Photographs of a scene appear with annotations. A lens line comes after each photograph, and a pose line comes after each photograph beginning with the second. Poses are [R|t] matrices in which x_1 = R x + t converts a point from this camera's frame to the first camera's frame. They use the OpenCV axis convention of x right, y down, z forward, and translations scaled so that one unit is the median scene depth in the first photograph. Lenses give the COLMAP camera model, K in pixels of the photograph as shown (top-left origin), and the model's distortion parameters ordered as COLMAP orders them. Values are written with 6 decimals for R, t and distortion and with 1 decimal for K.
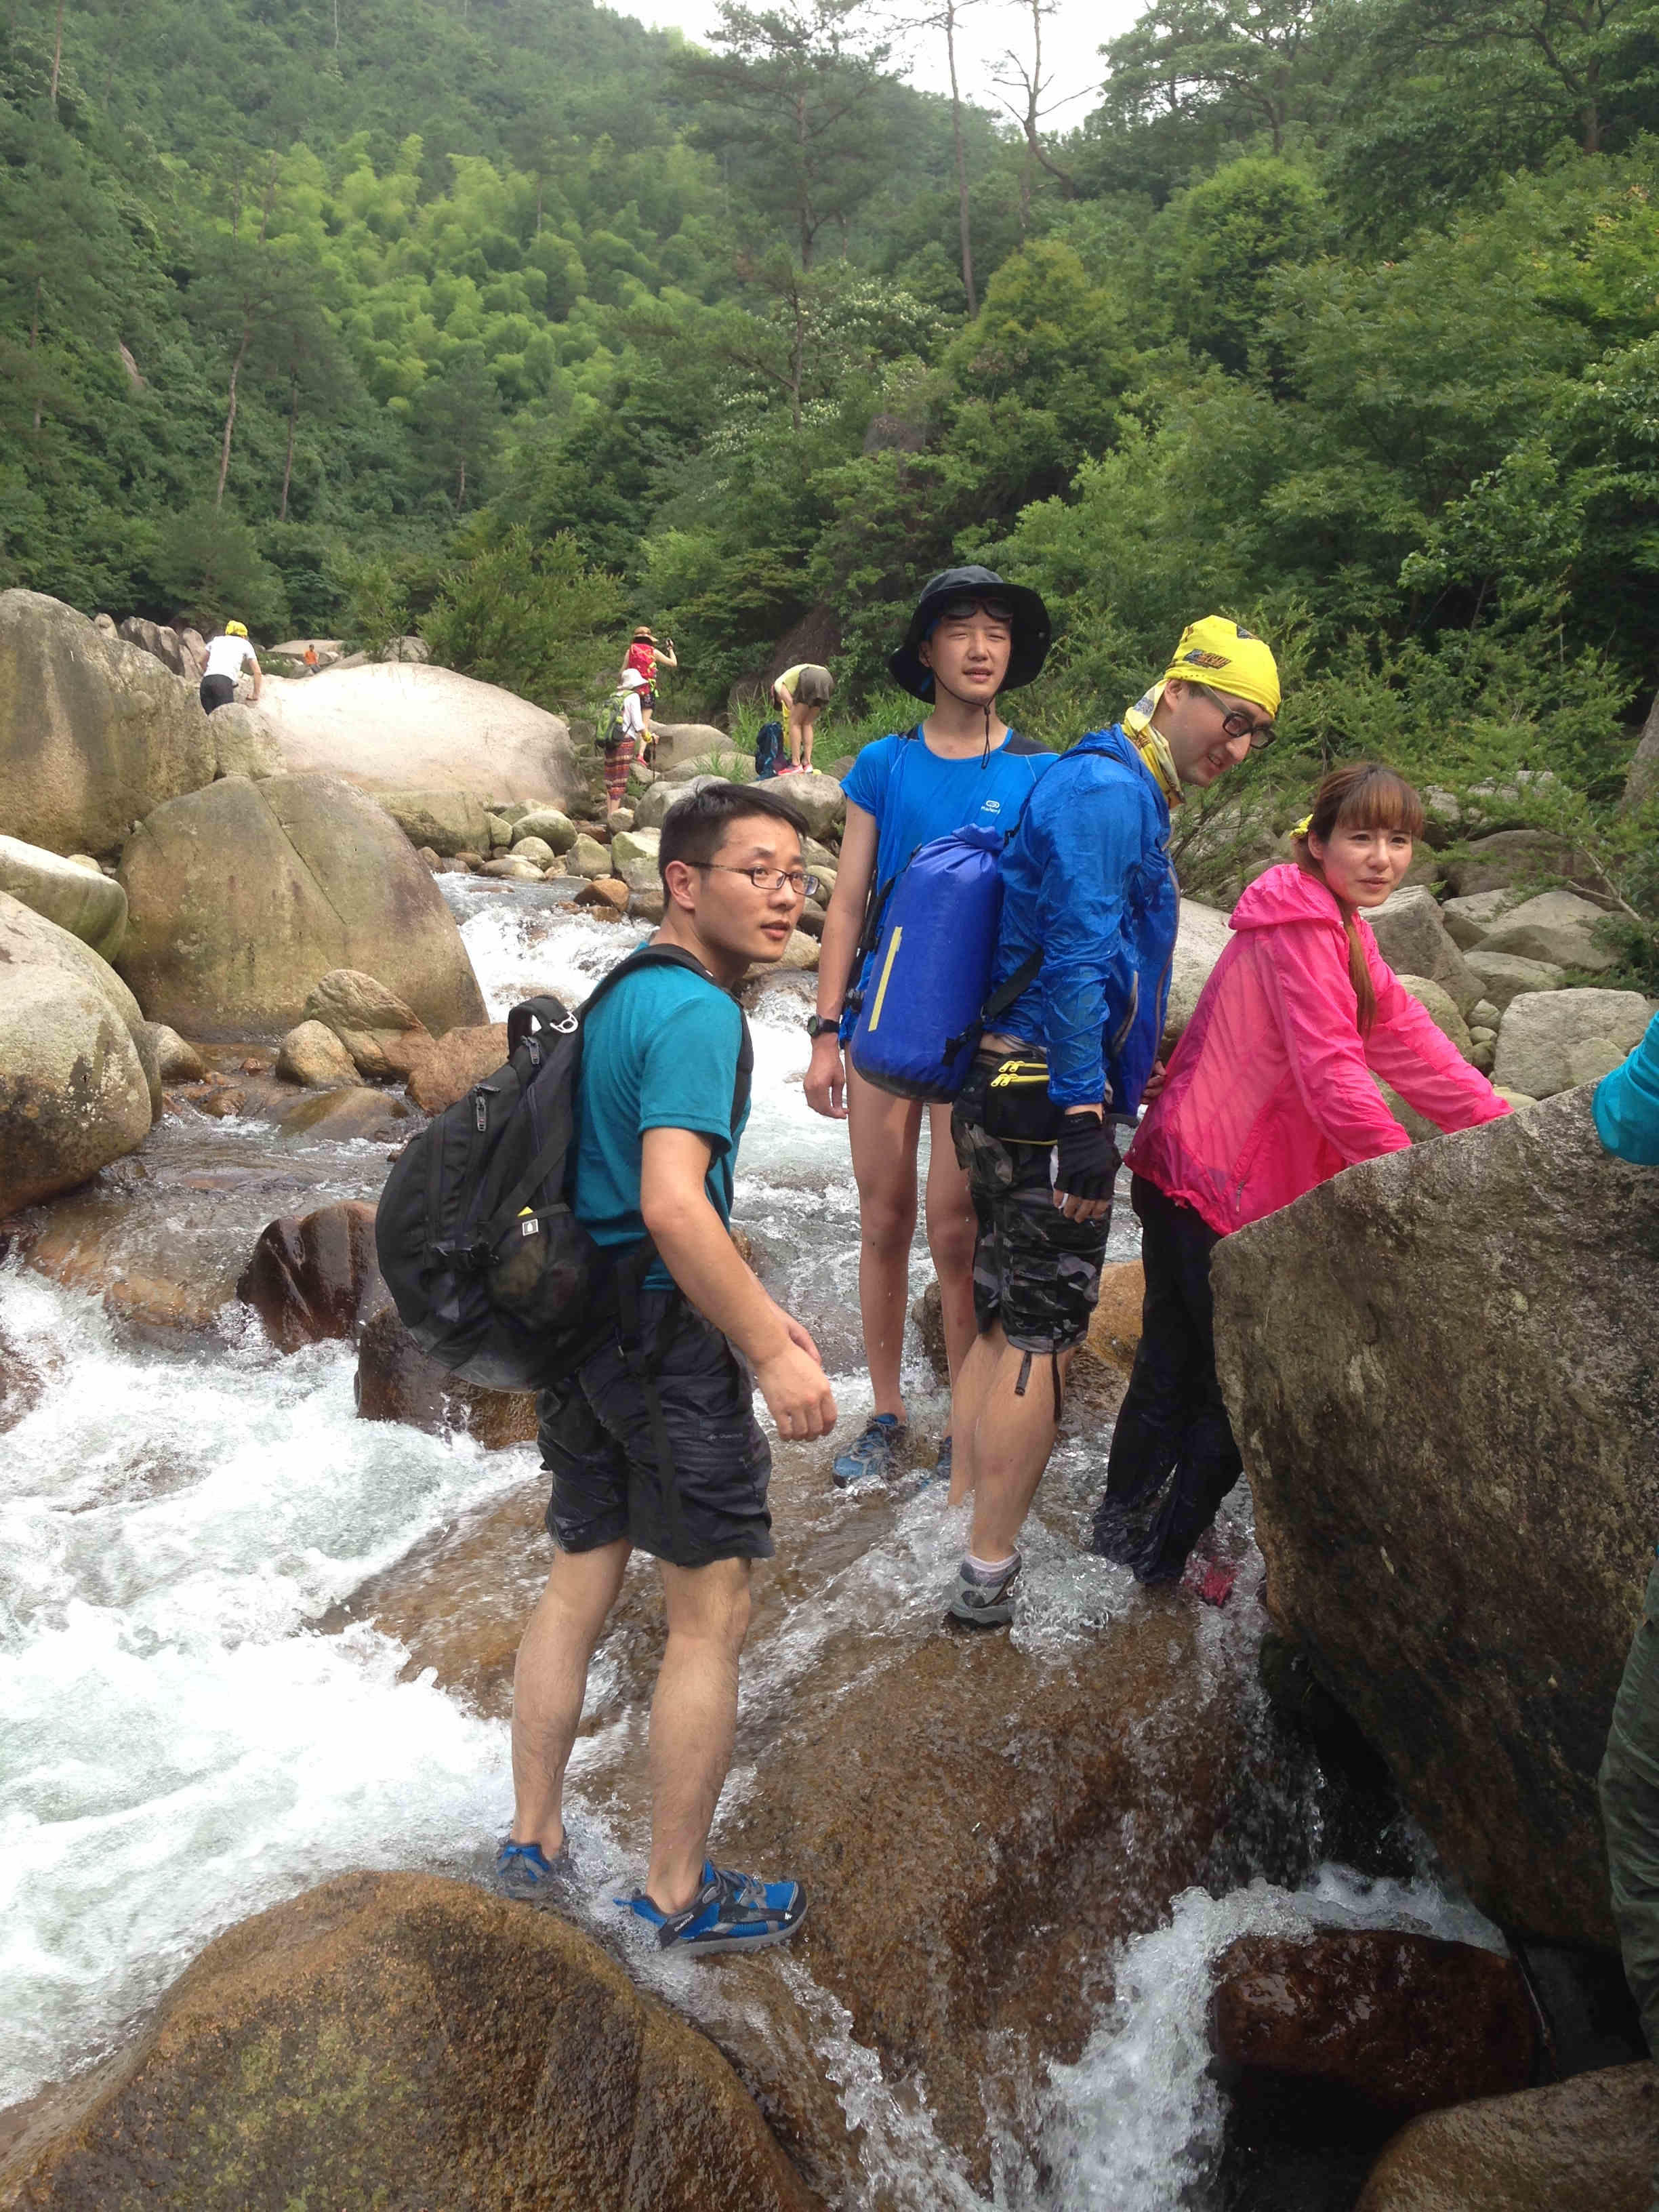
lens RADIAL K [[2095.4, 0, 829.5], [0, 2095.4, 1106.0], [0, 0, 1]] dist [0.110130, -0.157898]
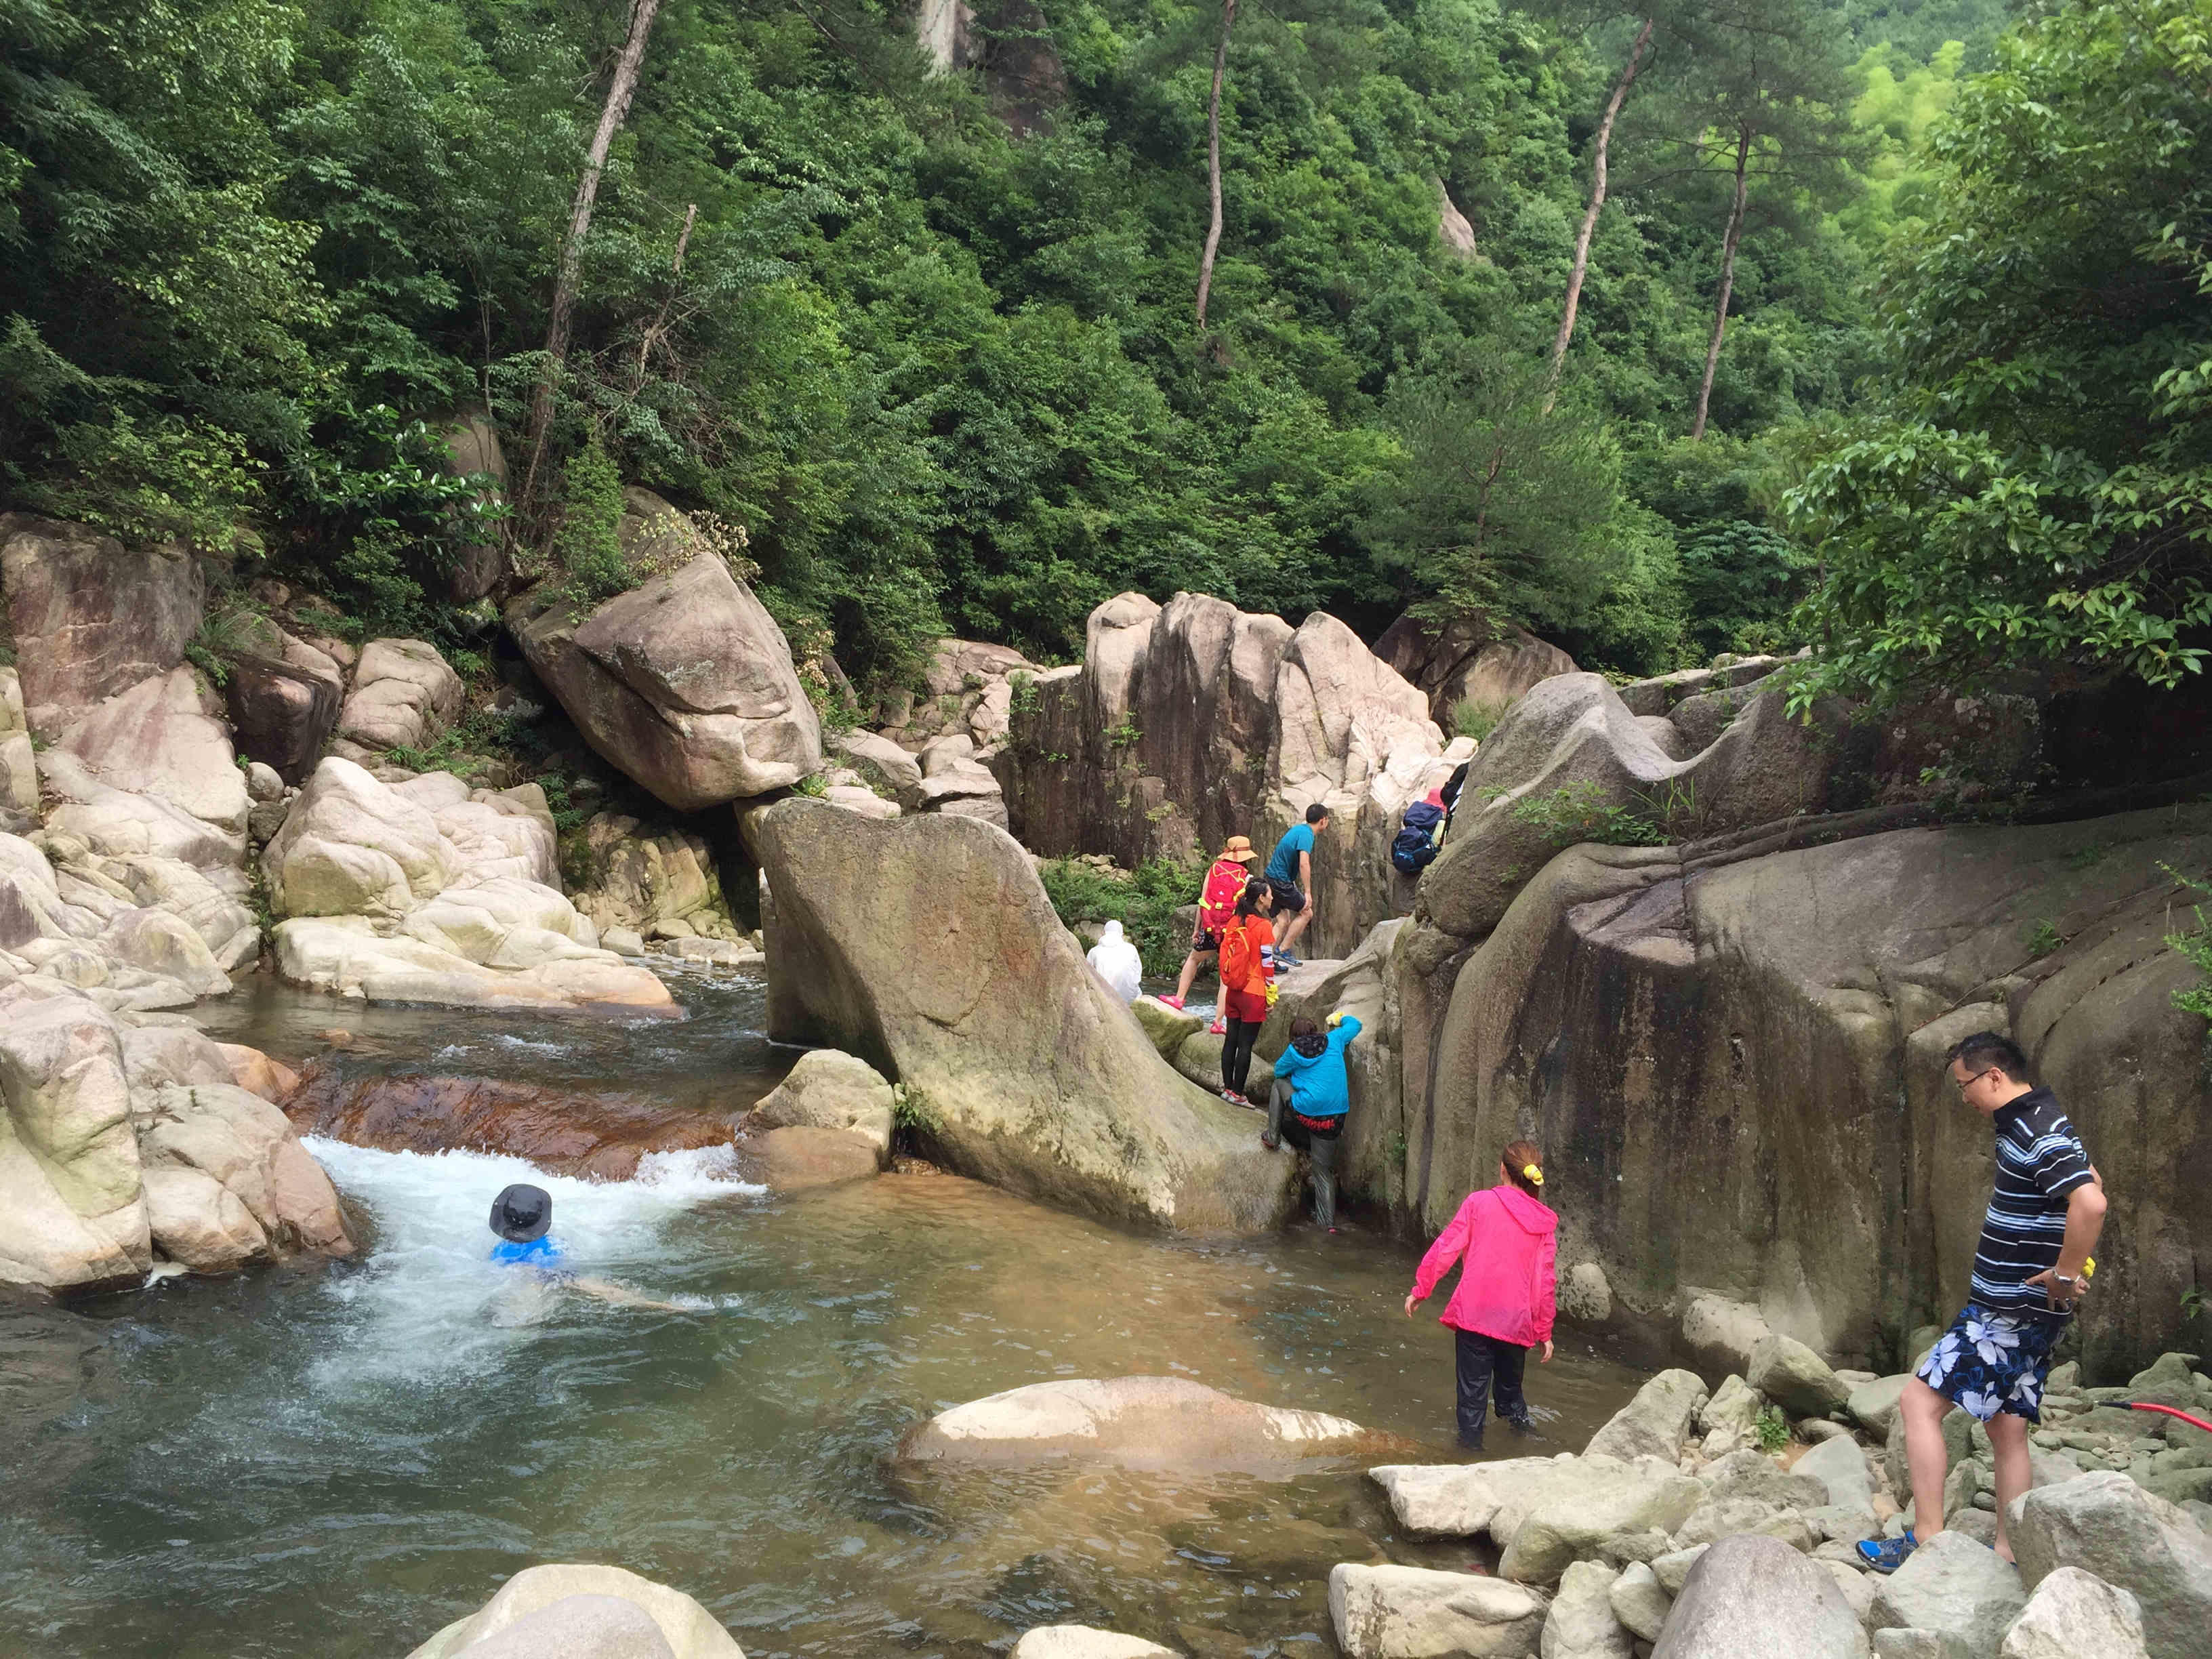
lens RADIAL K [[1882.3, 0, 1106.0], [0, 1882.3, 829.5], [0, 0, 1]] dist [0.010464, 0.004686]
pose [[0.835648, 0.019573, -0.548917, -0.138995], [-0.107177, 0.985966, -0.128004, -0.125015], [0.538708, 0.165797, 0.826018, 0.617324]]
